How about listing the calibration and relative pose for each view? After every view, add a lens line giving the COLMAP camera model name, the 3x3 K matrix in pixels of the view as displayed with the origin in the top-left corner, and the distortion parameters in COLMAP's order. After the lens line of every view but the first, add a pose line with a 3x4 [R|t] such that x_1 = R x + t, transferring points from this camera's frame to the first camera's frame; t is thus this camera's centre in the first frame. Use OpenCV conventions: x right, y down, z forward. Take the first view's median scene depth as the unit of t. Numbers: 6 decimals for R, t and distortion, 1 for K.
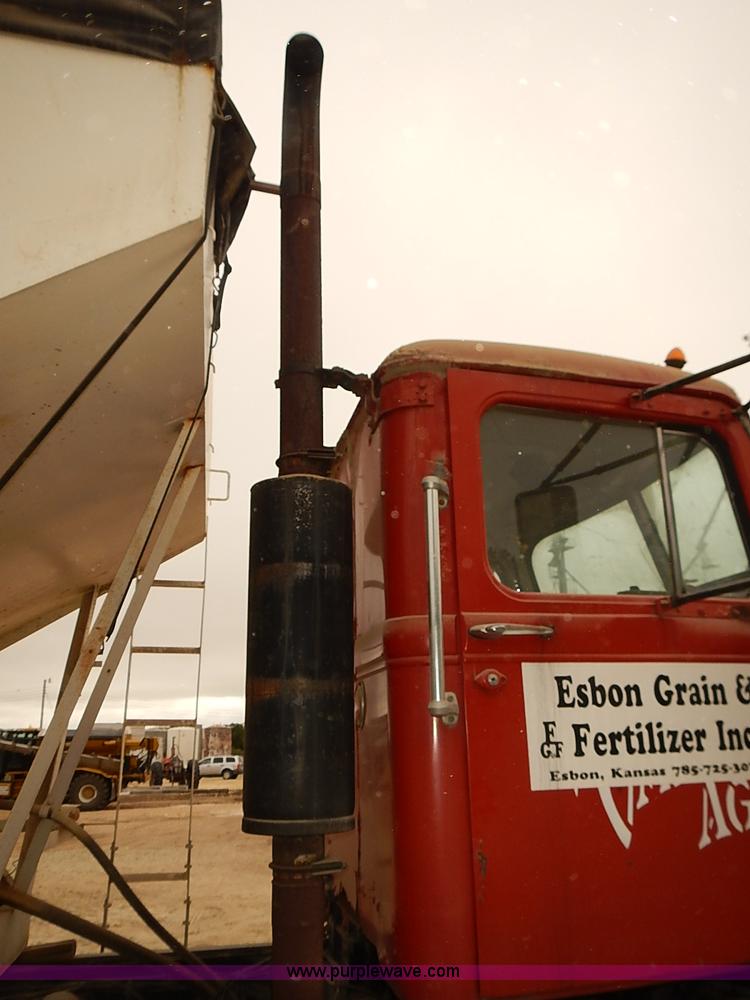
lens RADIAL K [[861.1, 0, 375.0], [0, 861.1, 500.0], [0, 0, 1]] dist [-0.011725, -0.005915]
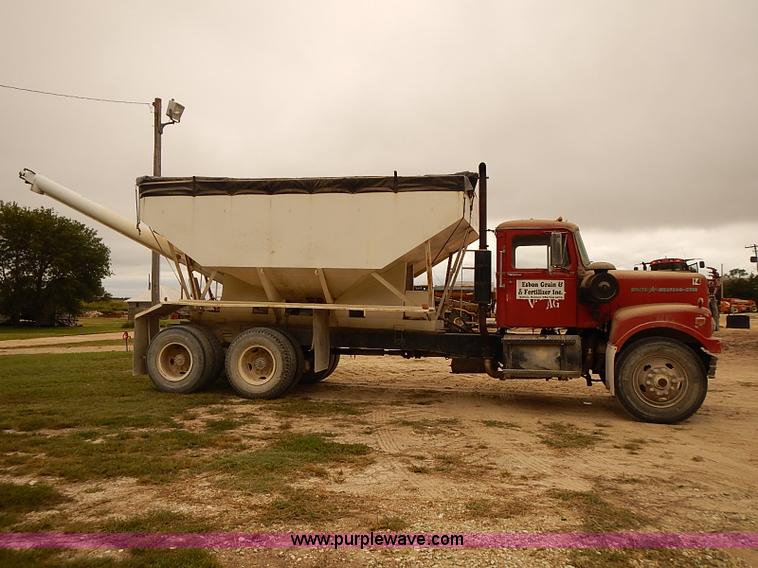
lens RADIAL K [[596.6, 0, 379.0], [0, 596.6, 284.0], [0, 0, 1]] dist [0.007922, 0.002078]
pose [[0.903350, 0.024692, -0.428193, 1.122724], [0.088222, 0.966296, 0.241843, -0.918444], [0.419733, -0.256245, 0.870725, -3.208085]]
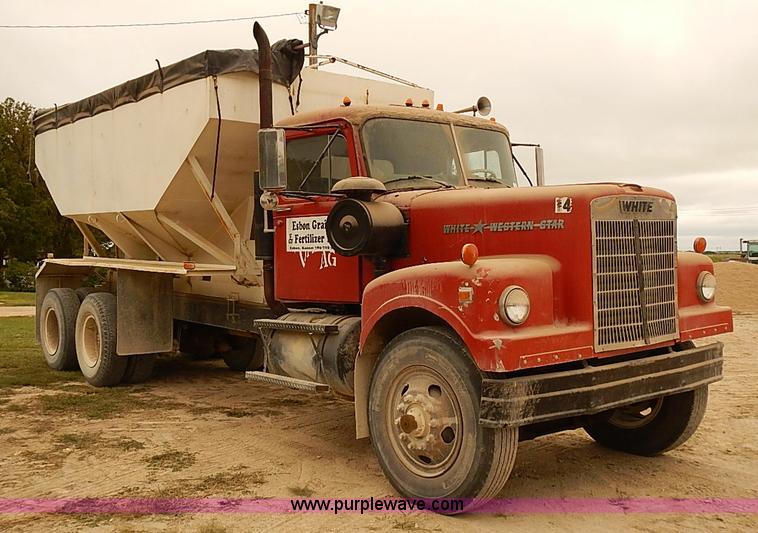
lens RADIAL K [[785.5, 0, 379.0], [0, 785.5, 266.5], [0, 0, 1]] dist [0.042389, -0.003069]
pose [[0.465590, 0.039372, -0.884124, 3.252351], [0.245574, 0.954031, 0.171808, -0.089029], [0.850246, -0.297110, 0.434519, -0.167065]]
